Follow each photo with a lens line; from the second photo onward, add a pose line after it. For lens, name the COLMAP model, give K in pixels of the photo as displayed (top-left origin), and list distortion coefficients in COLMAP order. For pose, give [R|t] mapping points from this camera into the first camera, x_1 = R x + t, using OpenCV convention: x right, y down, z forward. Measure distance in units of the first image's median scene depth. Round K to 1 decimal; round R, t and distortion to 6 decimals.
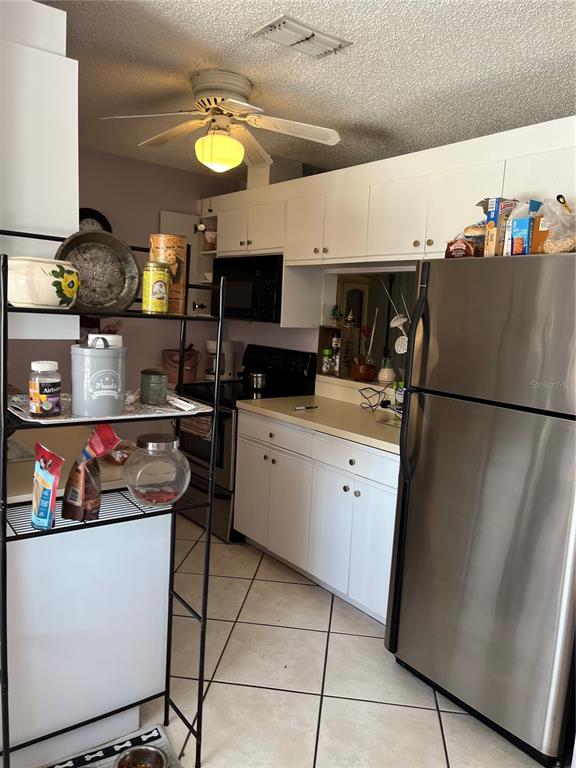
lens RADIAL K [[584.8, 0, 290.6], [0, 584.8, 382.4], [0, 0, 1]] dist [0.034750, -0.002247]
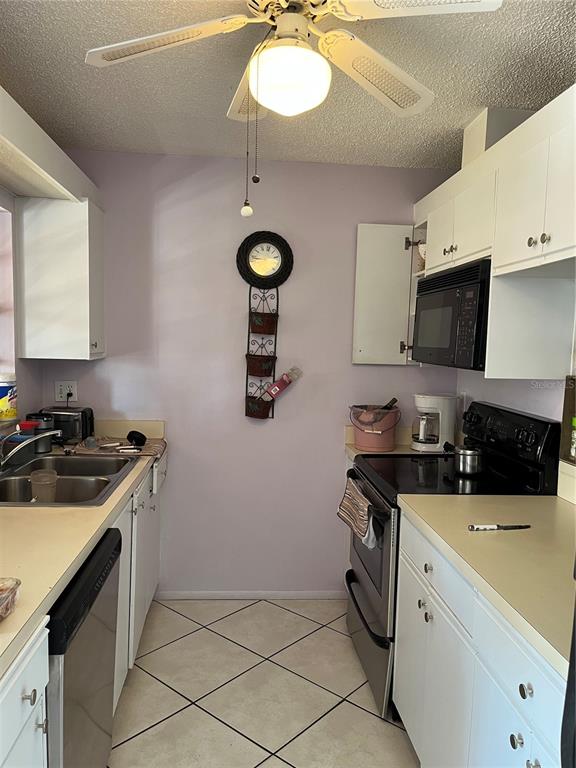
lens RADIAL K [[584.8, 0, 284.5], [0, 584.8, 389.0], [0, 0, 1]] dist [0.034750, -0.002247]
pose [[0.831592, 0.018779, -0.555069, 0.139267], [-0.054074, 0.997418, -0.047267, -0.041340], [0.552748, 0.069322, 0.830460, 0.365052]]
